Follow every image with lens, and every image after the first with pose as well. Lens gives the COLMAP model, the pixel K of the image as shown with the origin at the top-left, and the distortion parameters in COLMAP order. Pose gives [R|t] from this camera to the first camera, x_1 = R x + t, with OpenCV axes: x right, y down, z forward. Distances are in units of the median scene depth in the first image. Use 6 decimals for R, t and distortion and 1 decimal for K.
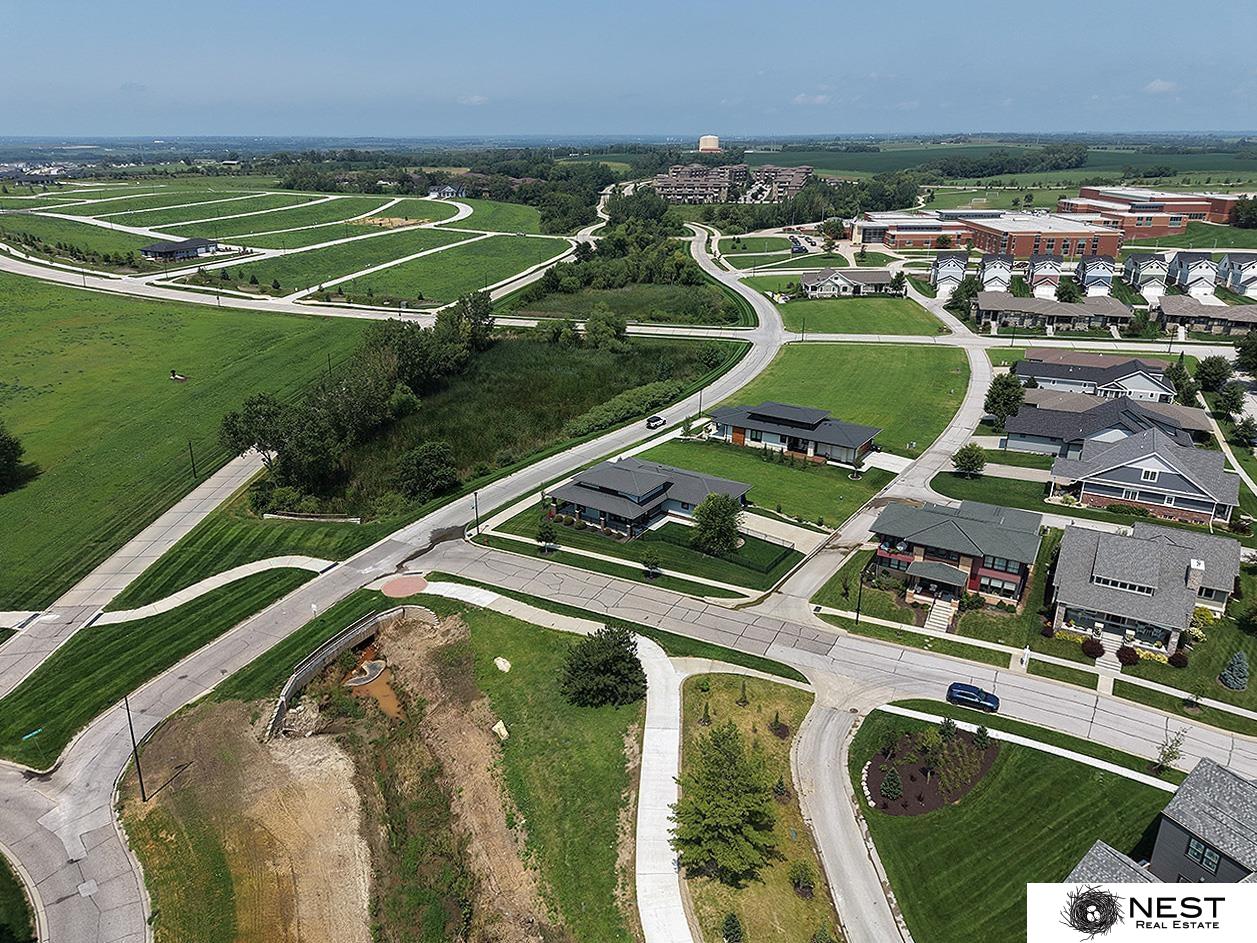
lens RADIAL K [[872.3, 0, 628.5], [0, 872.3, 471.5], [0, 0, 1]] dist [0.074953, -0.091847]
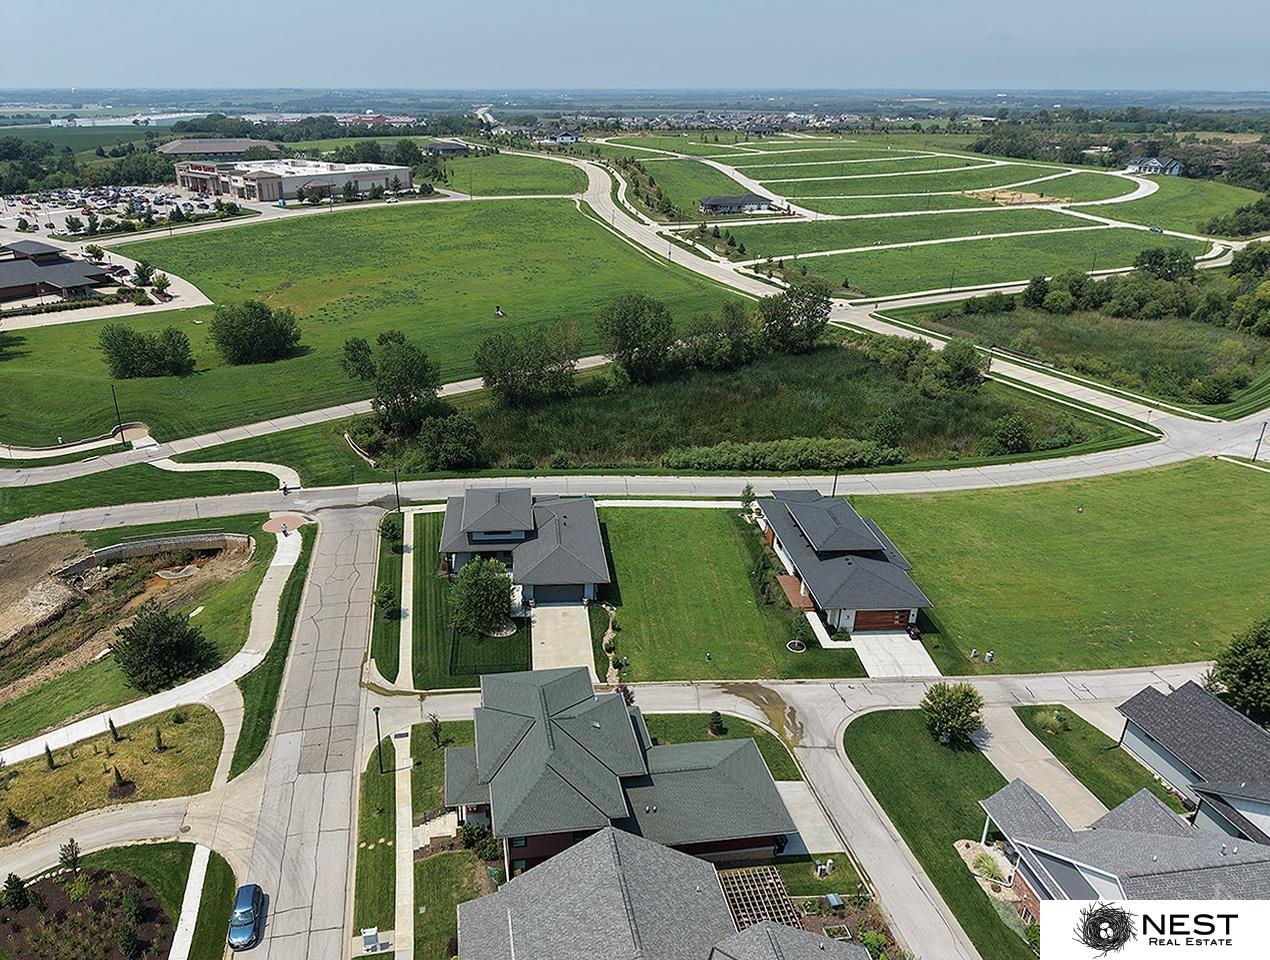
lens RADIAL K [[960.7, 0, 635.0], [0, 960.7, 480.0], [0, 0, 1]] dist [0.001021, -0.000649]
pose [[0.580647, 0.312911, -0.751622, 0.772454], [-0.292625, 0.941710, 0.165987, -0.216227], [0.759749, 0.123564, 0.638367, 0.516466]]
